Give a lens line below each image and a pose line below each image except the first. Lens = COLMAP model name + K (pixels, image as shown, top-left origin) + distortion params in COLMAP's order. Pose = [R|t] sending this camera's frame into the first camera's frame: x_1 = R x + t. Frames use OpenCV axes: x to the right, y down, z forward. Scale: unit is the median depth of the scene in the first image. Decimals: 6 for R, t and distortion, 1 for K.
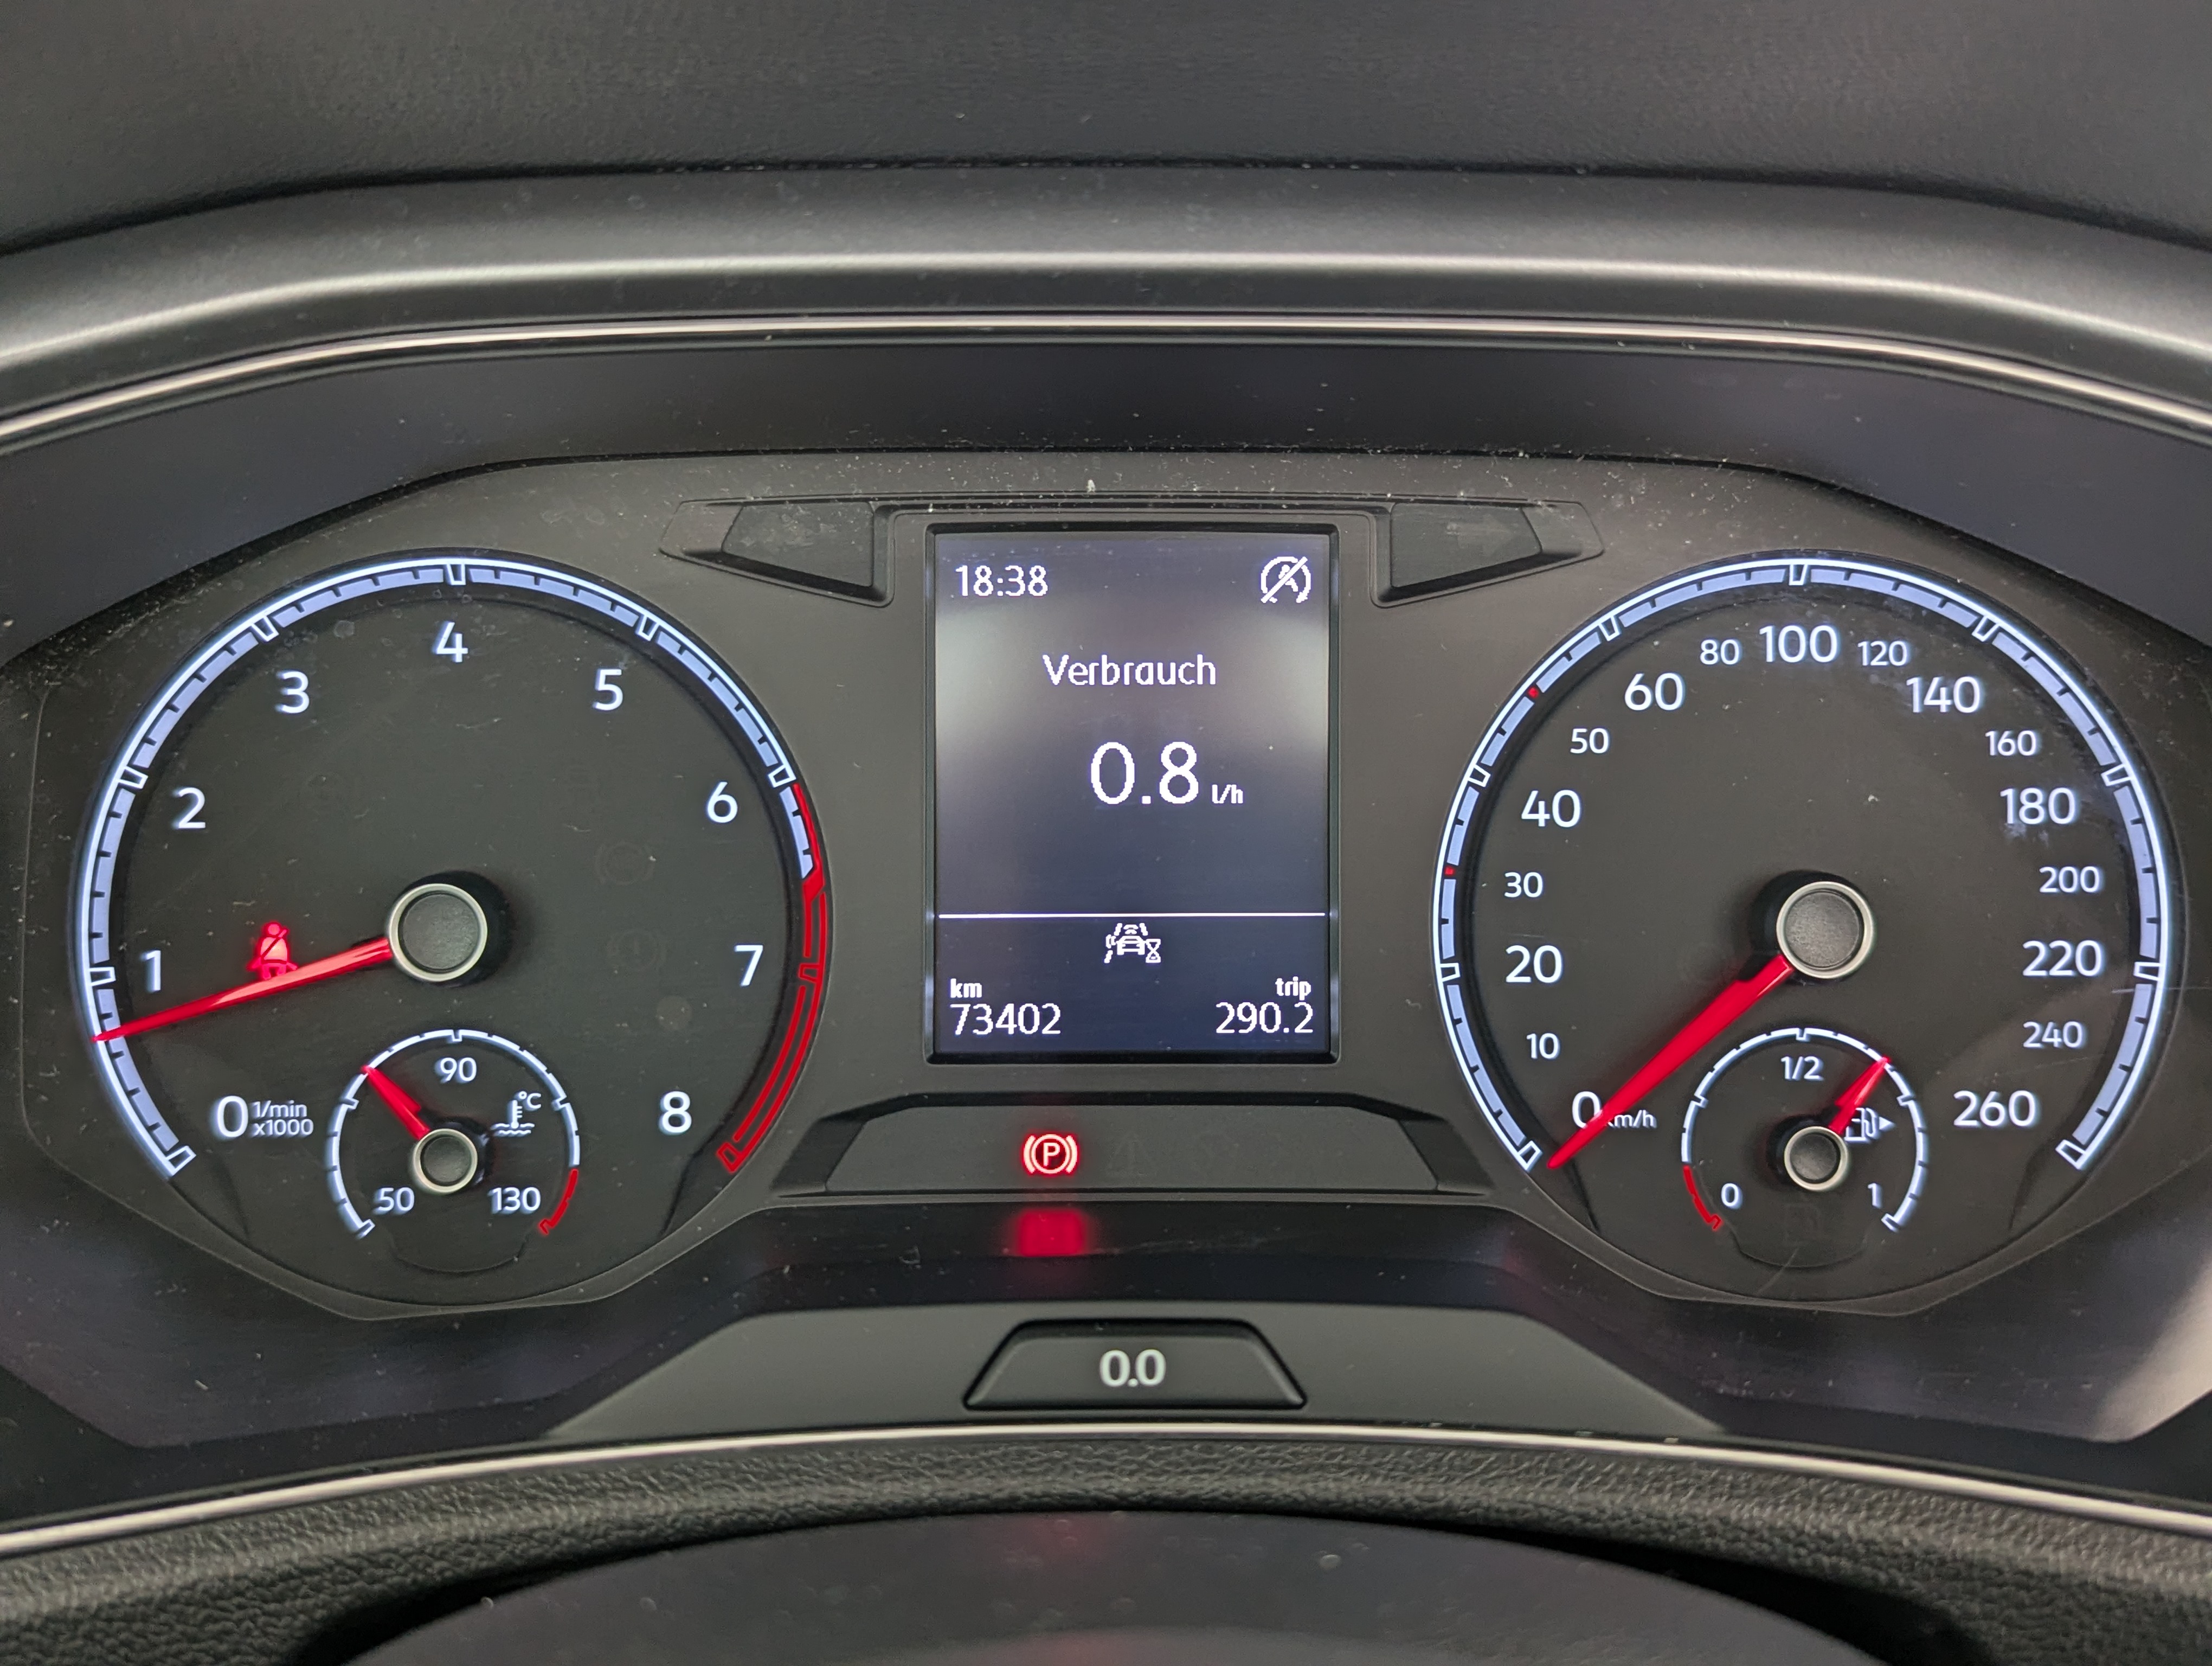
lens RADIAL K [[2013.2, 0, 1126.5], [0, 2013.2, 847.5], [0, 0, 1]] dist [0.009775, -0.014688]
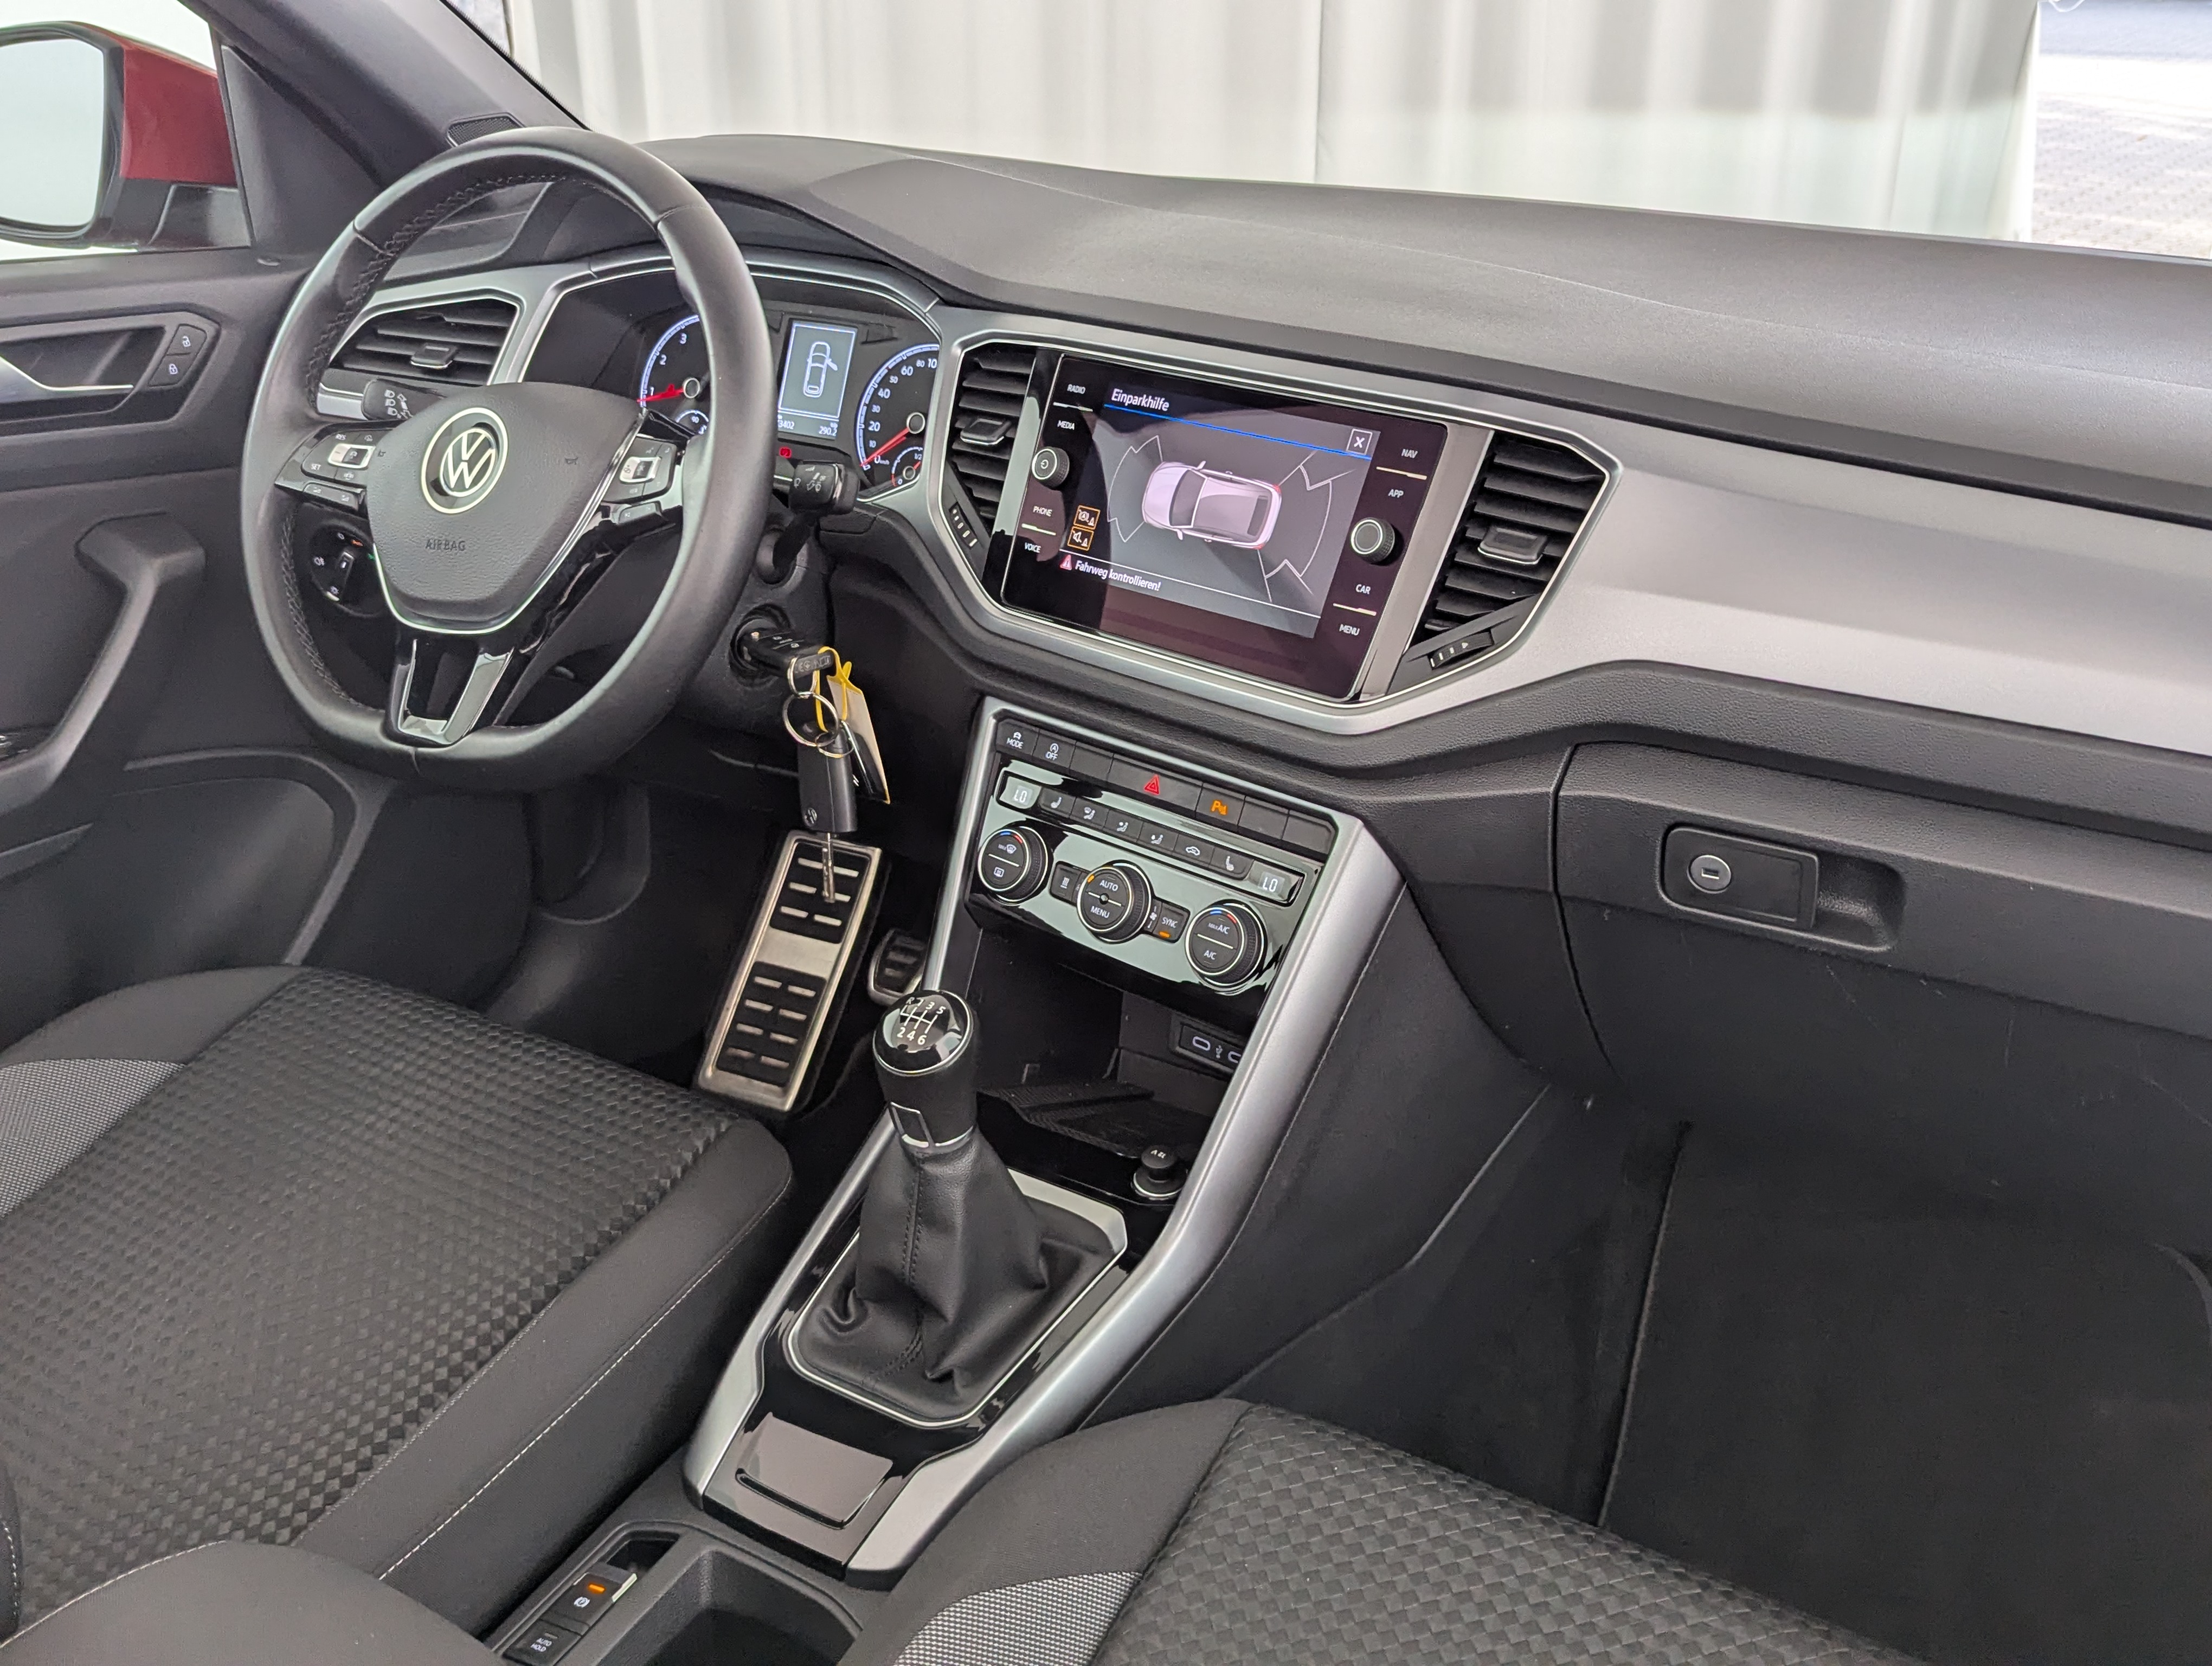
lens RADIAL K [[2048.9, 0, 1140.6], [0, 2048.9, 828.0], [0, 0, 1]] dist [0.026167, -0.004705]
pose [[0.851943, 0.217740, -0.476216, 3.155699], [-0.198889, 0.975846, 0.090376, 0.408989], [0.484392, 0.017719, 0.874672, -2.796088]]
